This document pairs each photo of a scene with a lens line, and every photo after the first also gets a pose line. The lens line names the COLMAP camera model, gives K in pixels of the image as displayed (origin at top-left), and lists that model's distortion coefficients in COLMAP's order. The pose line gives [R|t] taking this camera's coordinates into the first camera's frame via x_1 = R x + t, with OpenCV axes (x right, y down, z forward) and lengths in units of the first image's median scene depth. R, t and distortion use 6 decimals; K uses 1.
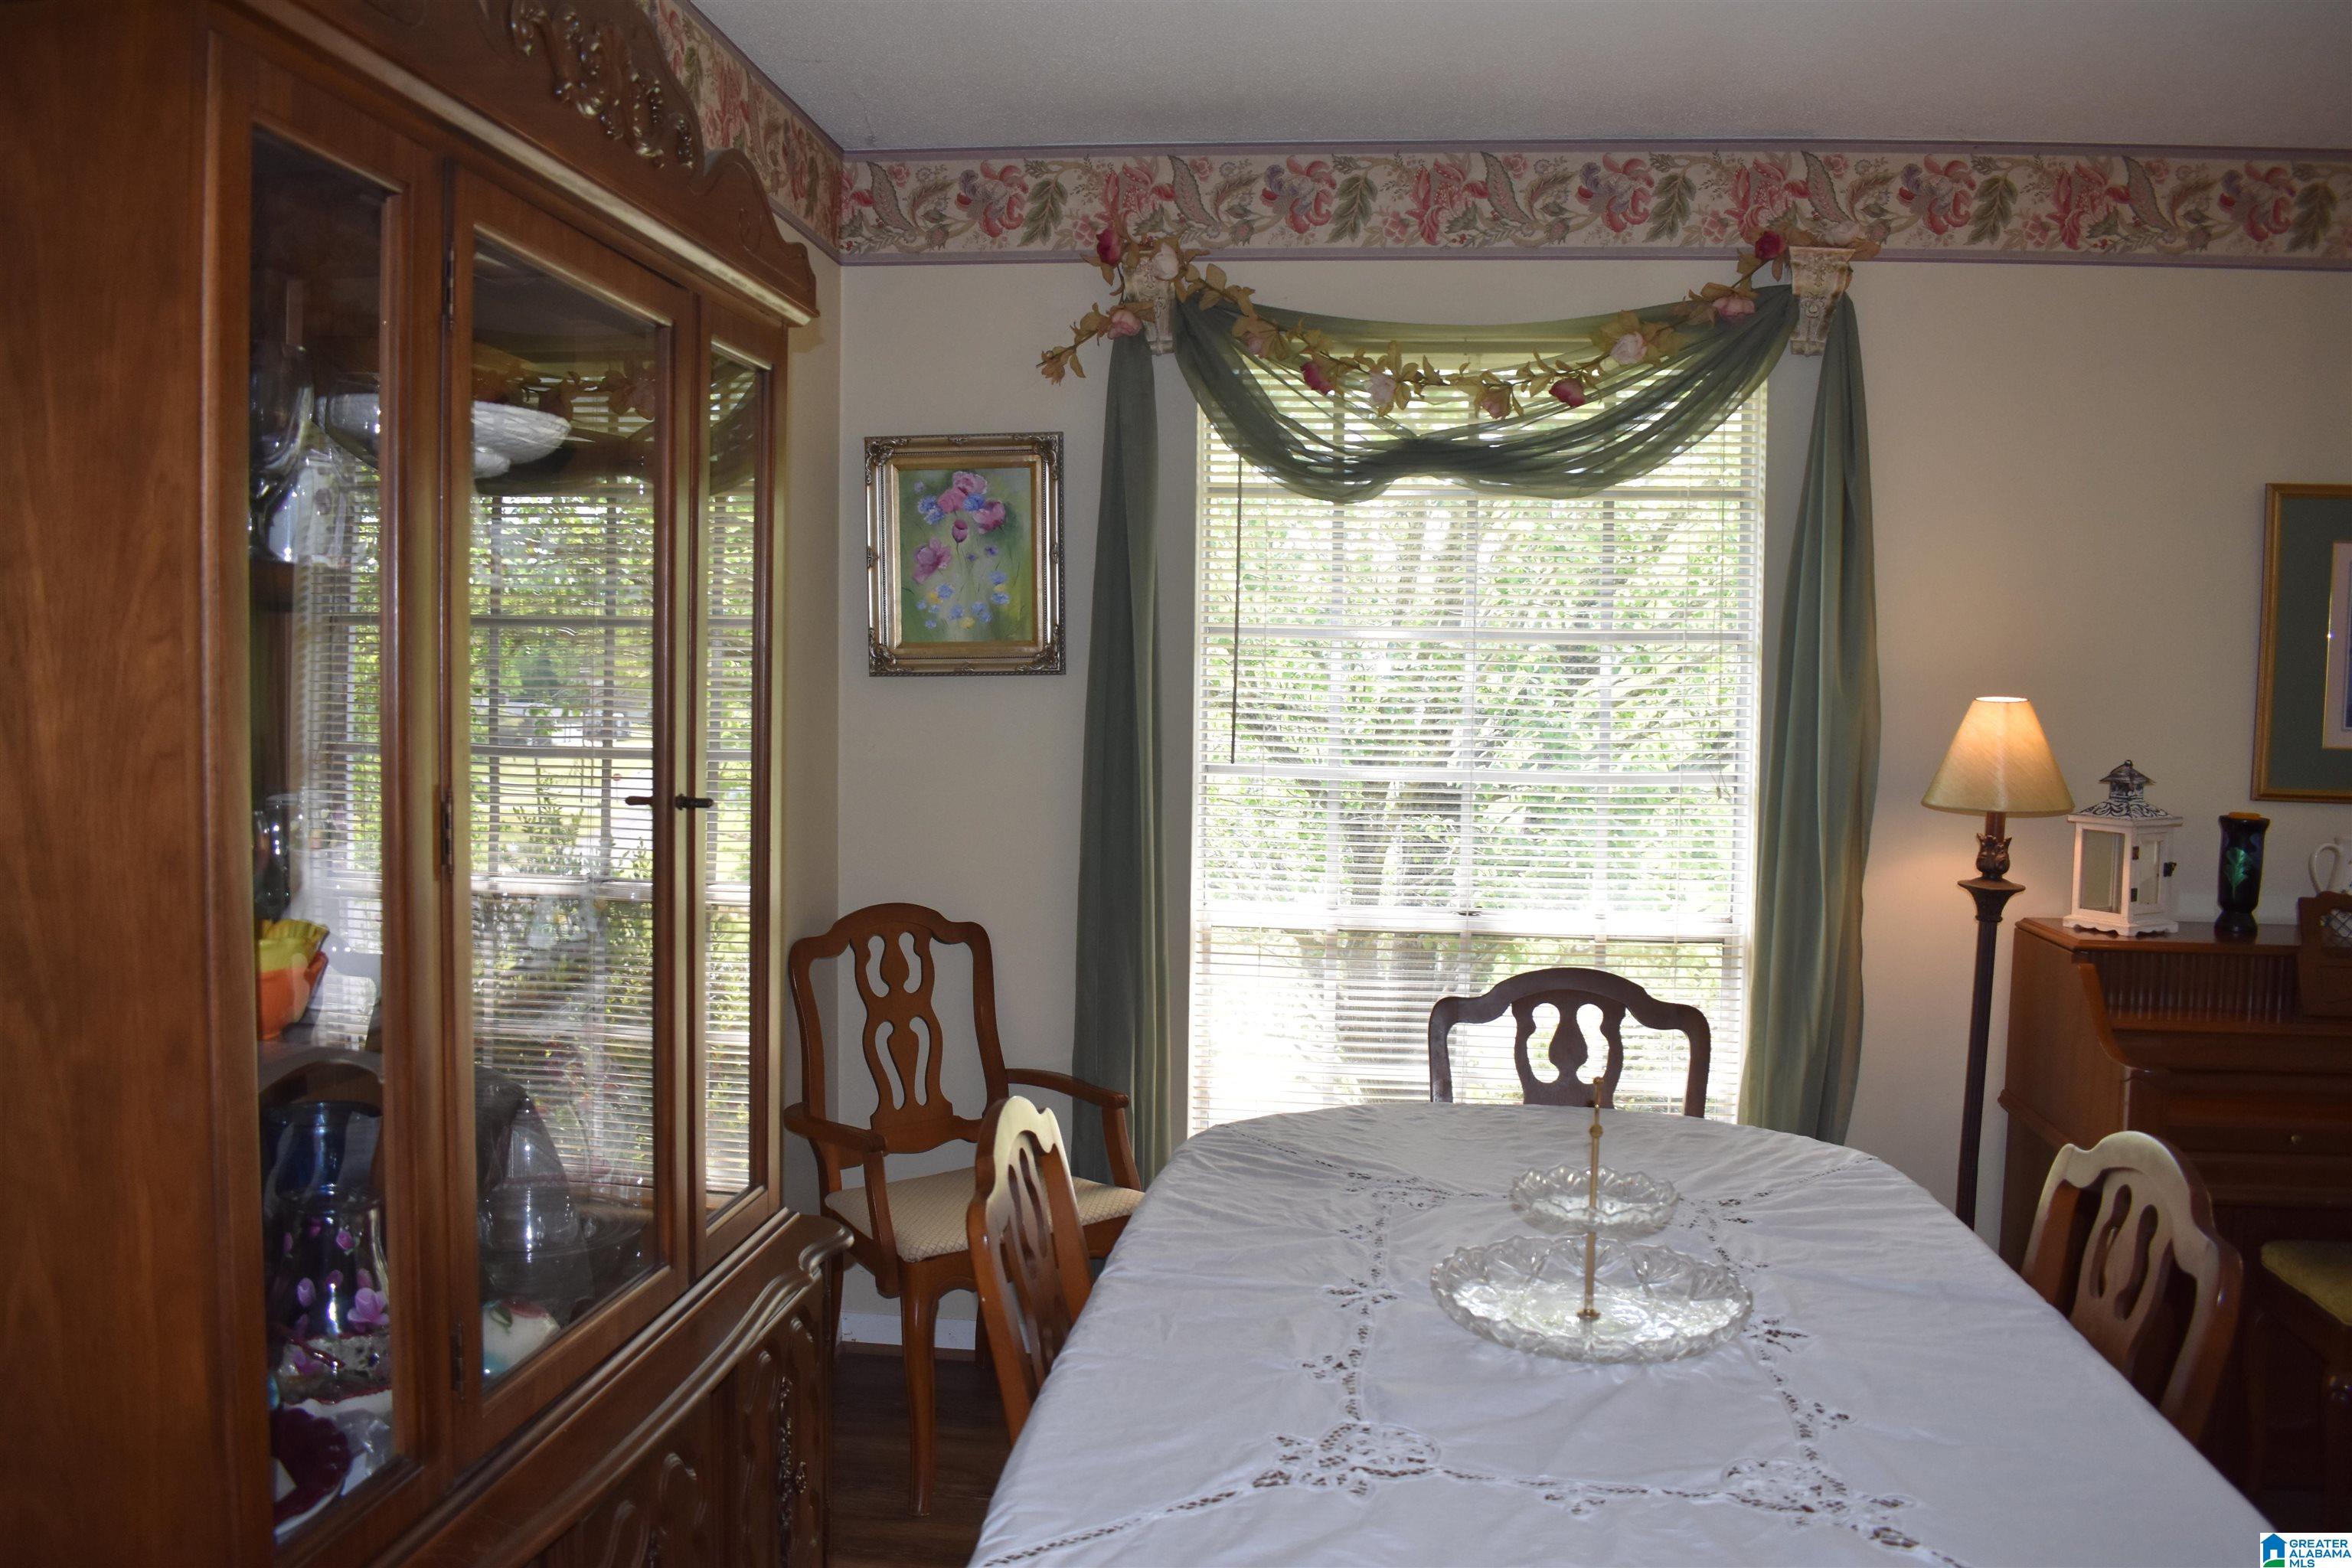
lens RADIAL K [[1800.2, 0, 1176.0], [0, 1800.2, 784.0], [0, 0, 1]] dist [-0.092921, 0.014099]
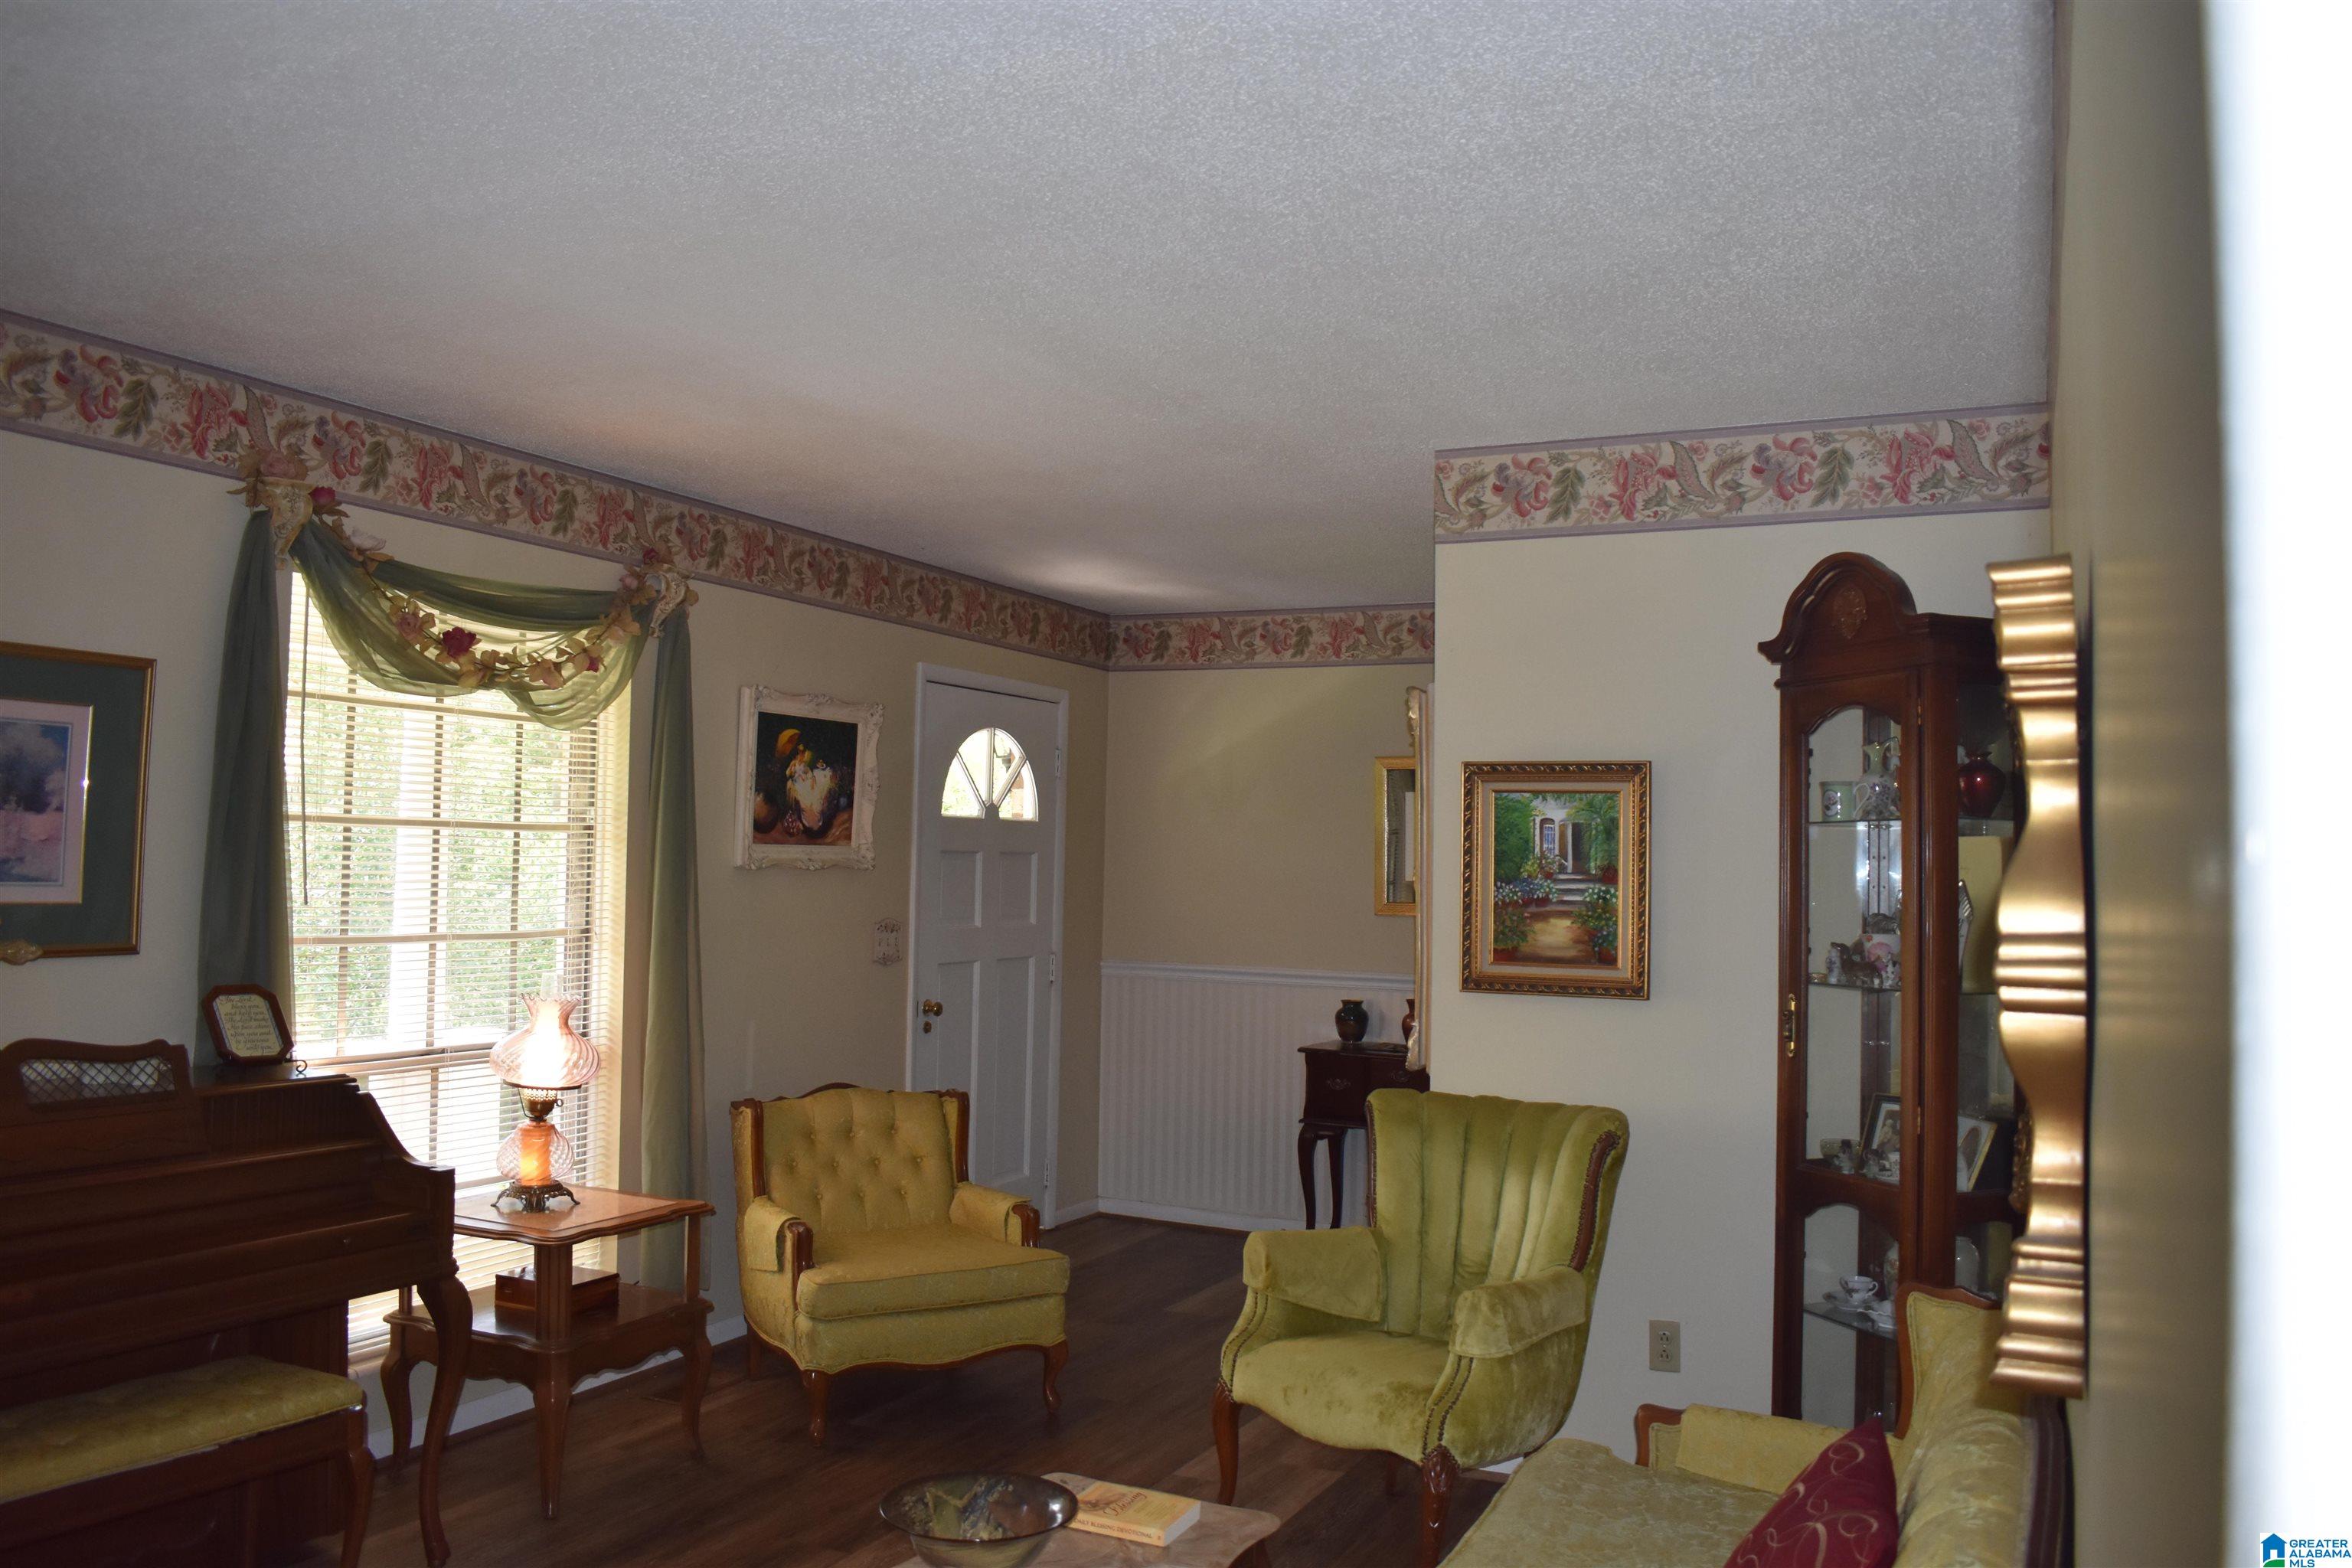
lens RADIAL K [[1800.2, 0, 1176.0], [0, 1800.2, 784.0], [0, 0, 1]] dist [-0.092921, 0.014099]
pose [[0.355119, 0.038498, 0.934028, -0.805659], [0.043233, 0.997406, -0.057548, -0.022013], [-0.933821, 0.060818, 0.352534, 0.101560]]
